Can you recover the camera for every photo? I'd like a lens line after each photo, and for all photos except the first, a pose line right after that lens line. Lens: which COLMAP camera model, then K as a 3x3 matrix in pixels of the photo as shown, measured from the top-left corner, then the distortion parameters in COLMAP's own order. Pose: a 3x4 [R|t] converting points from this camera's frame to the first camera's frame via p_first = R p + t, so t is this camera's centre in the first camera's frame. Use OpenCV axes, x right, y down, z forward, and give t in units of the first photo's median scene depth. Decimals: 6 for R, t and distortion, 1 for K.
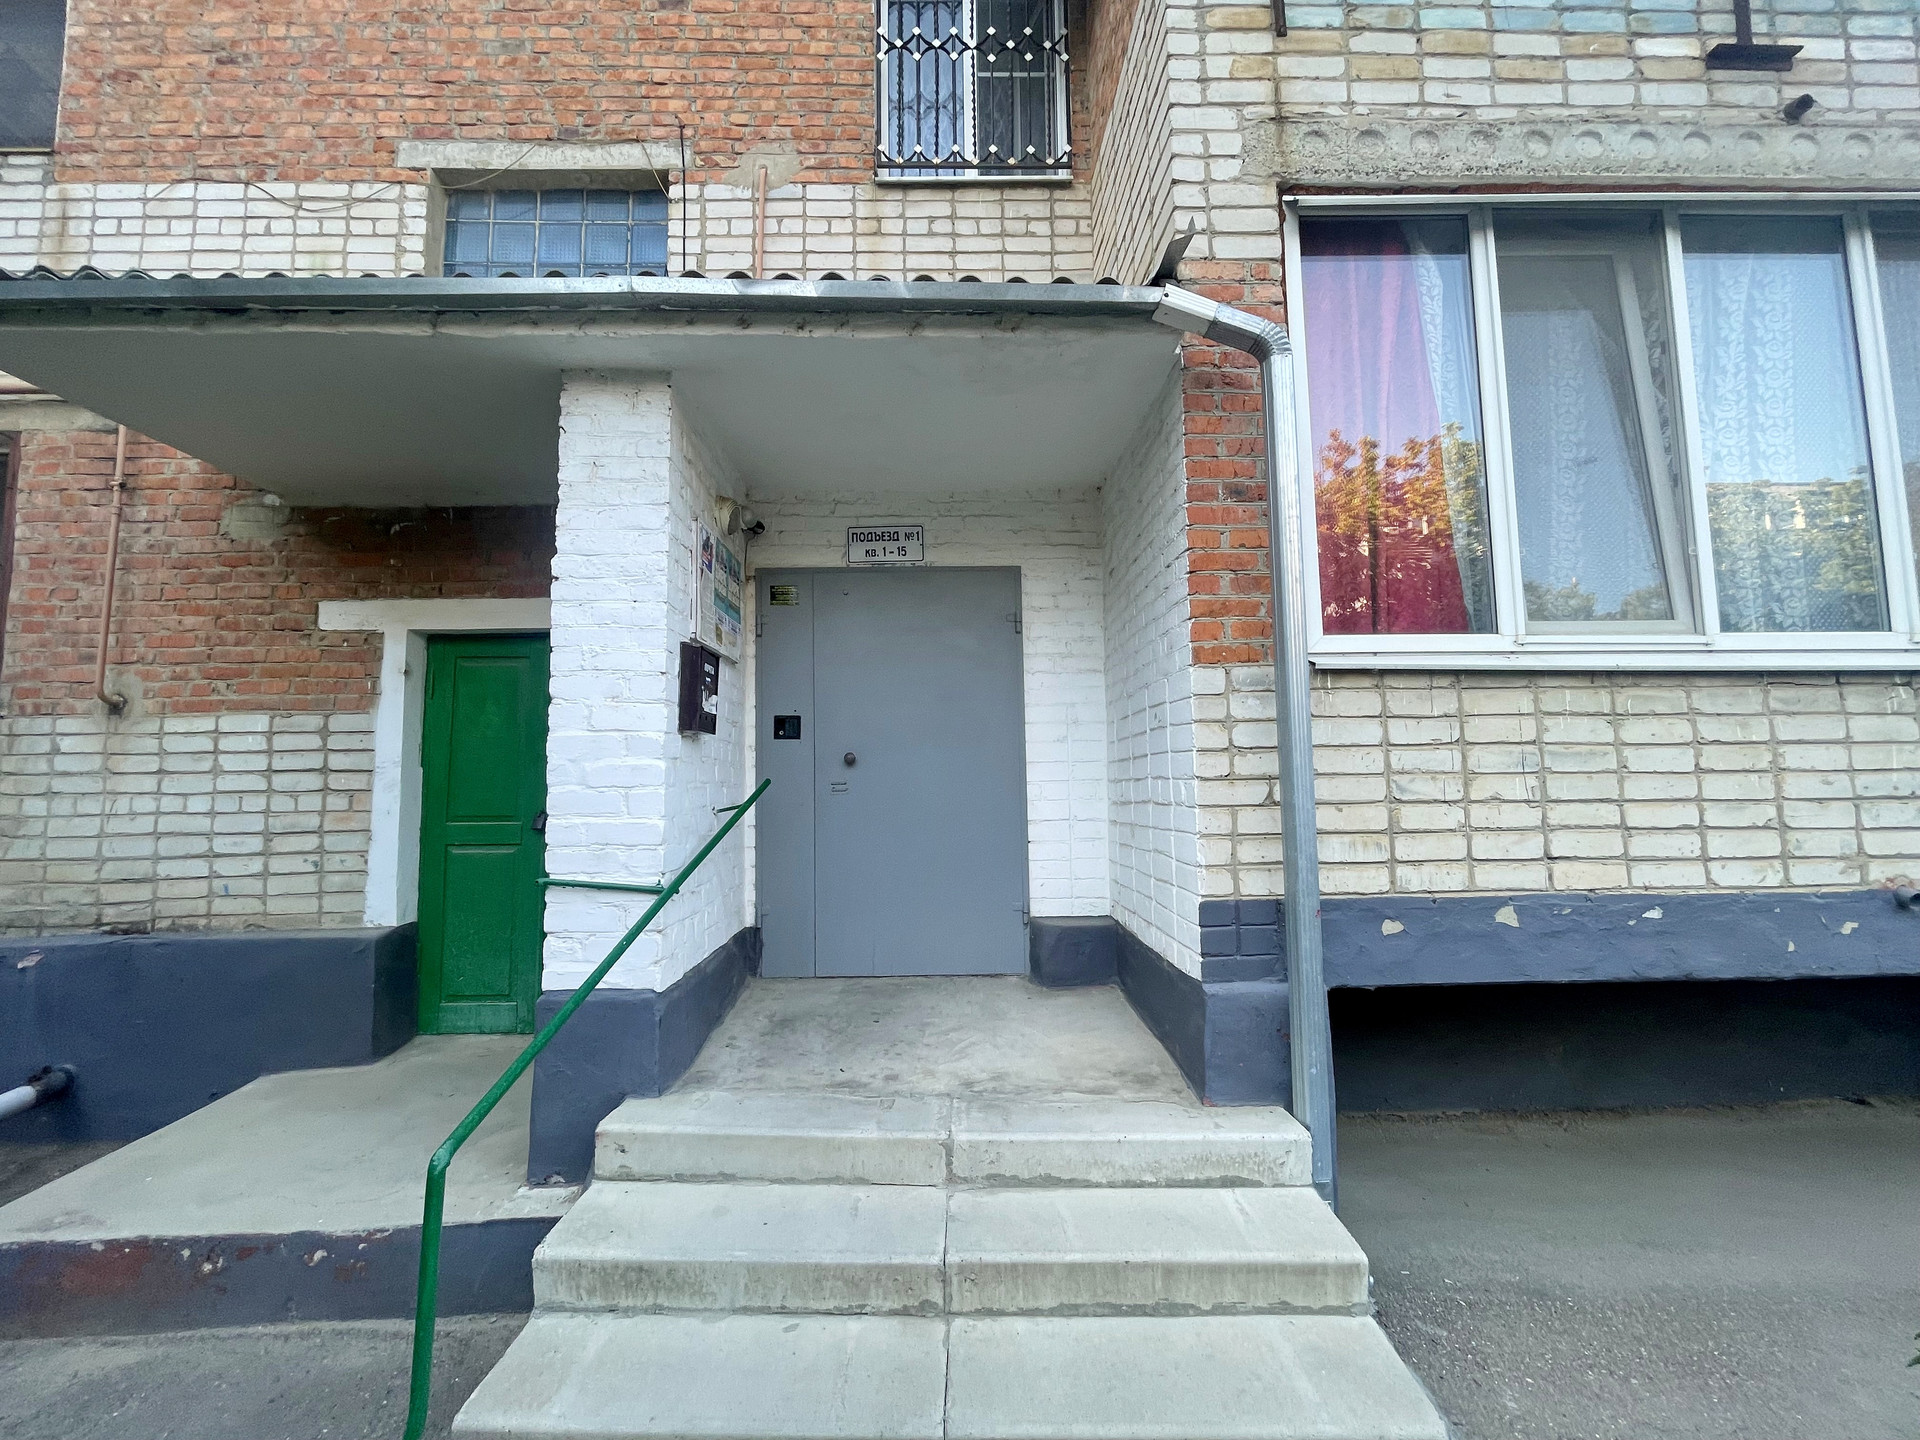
lens RADIAL K [[774.6, 0, 953.5], [0, 774.6, 718.3], [0, 0, 1]] dist [-0.000331, -0.000112]
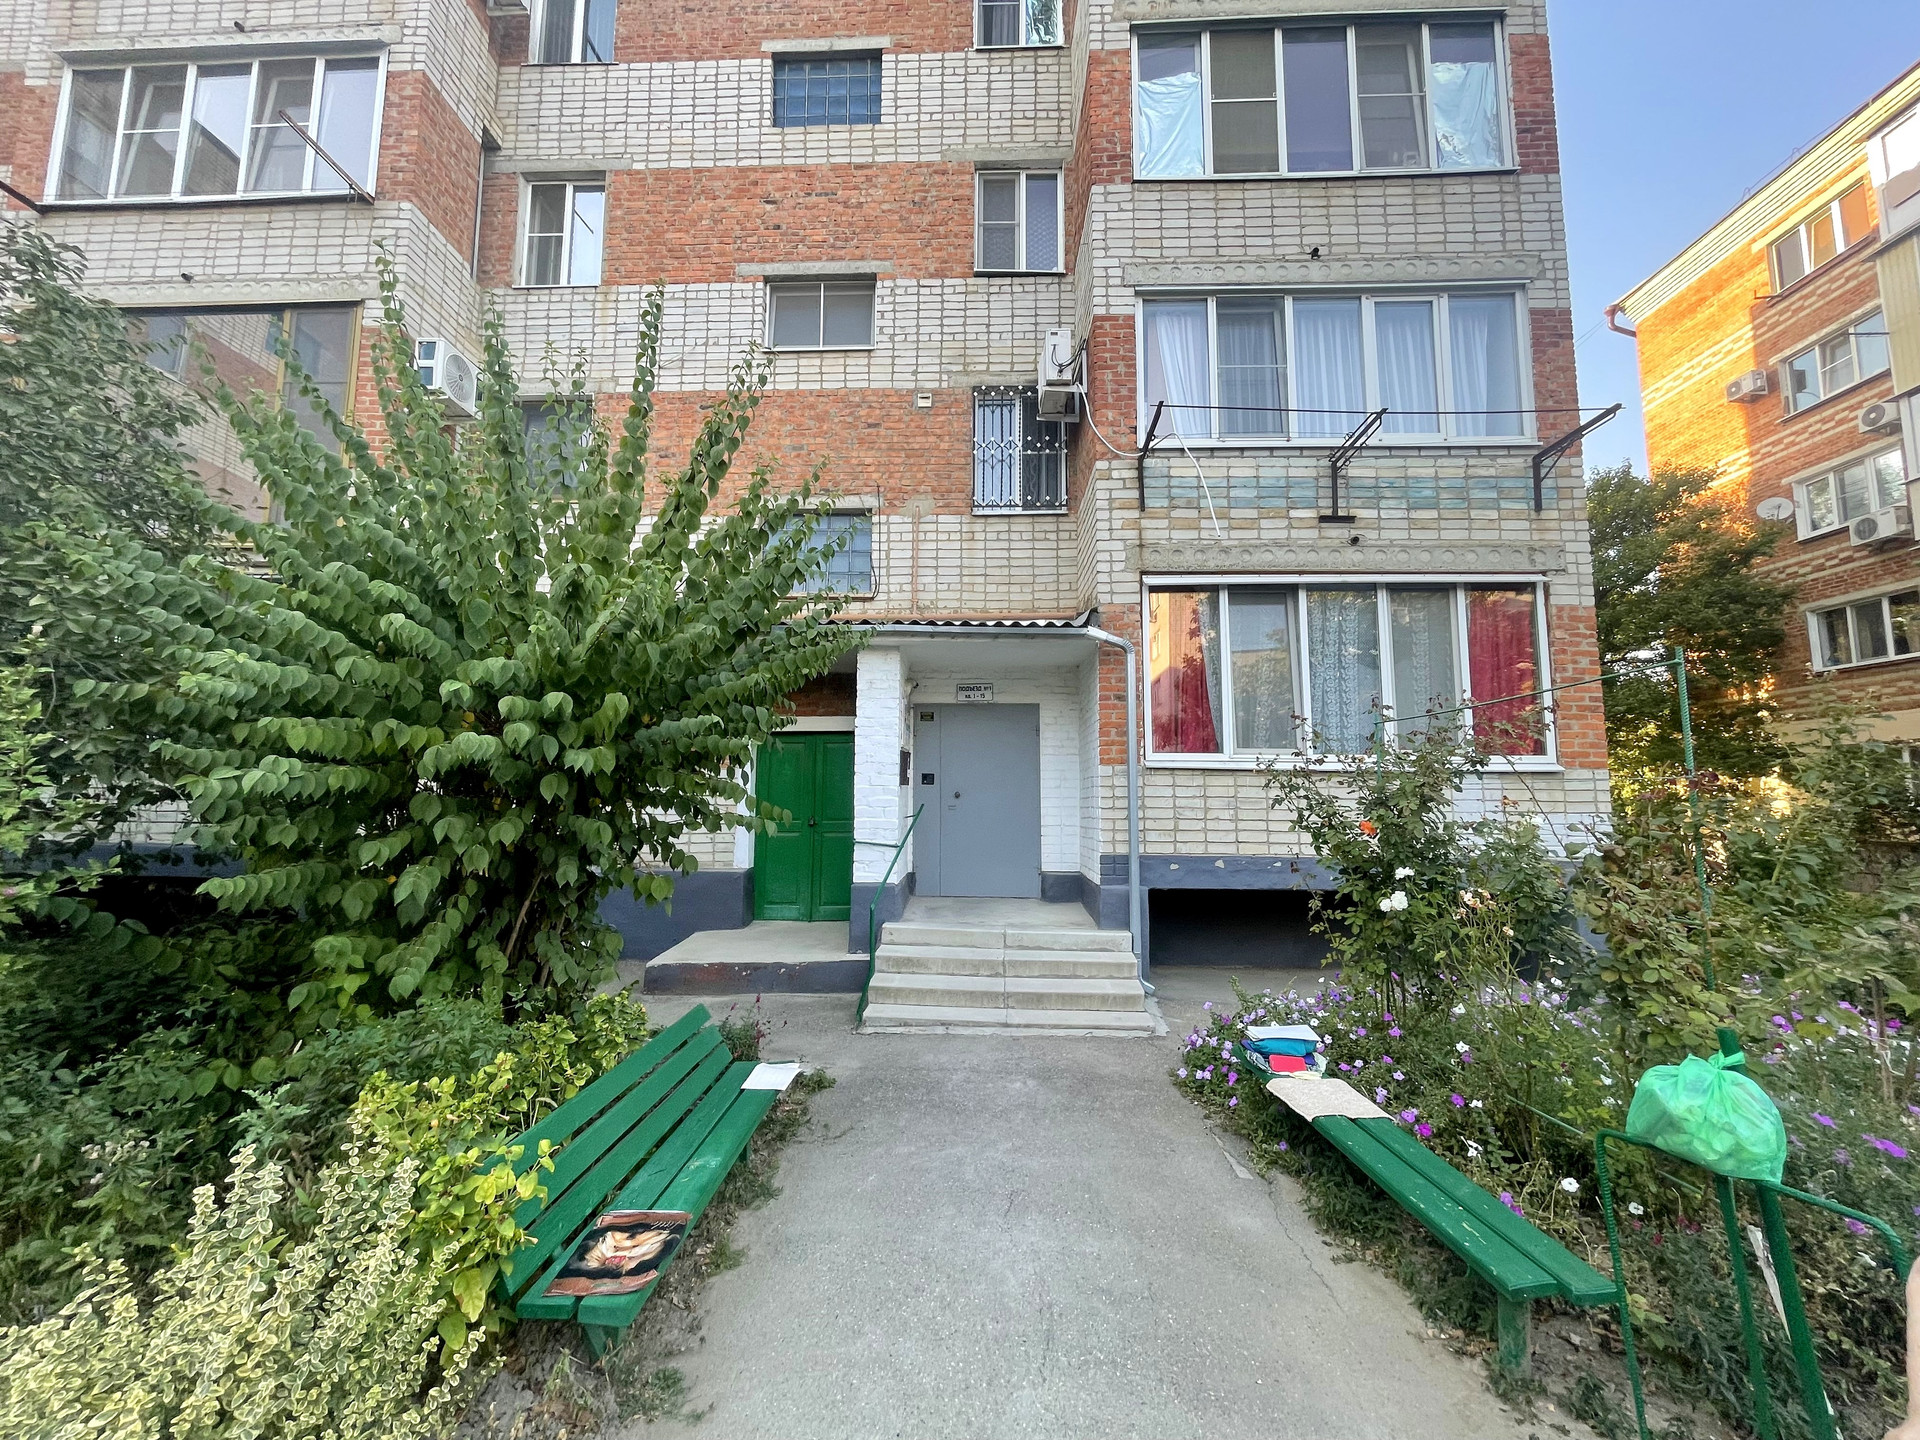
lens RADIAL K [[774.6, 0, 954.5], [0, 774.6, 722.7], [0, 0, 1]] dist [-0.000331, -0.000112]
pose [[0.998352, 0.013706, -0.055735, -0.034421], [-0.014476, 0.999805, -0.013429, -0.157593], [0.055540, 0.014214, 0.998355, -1.526809]]
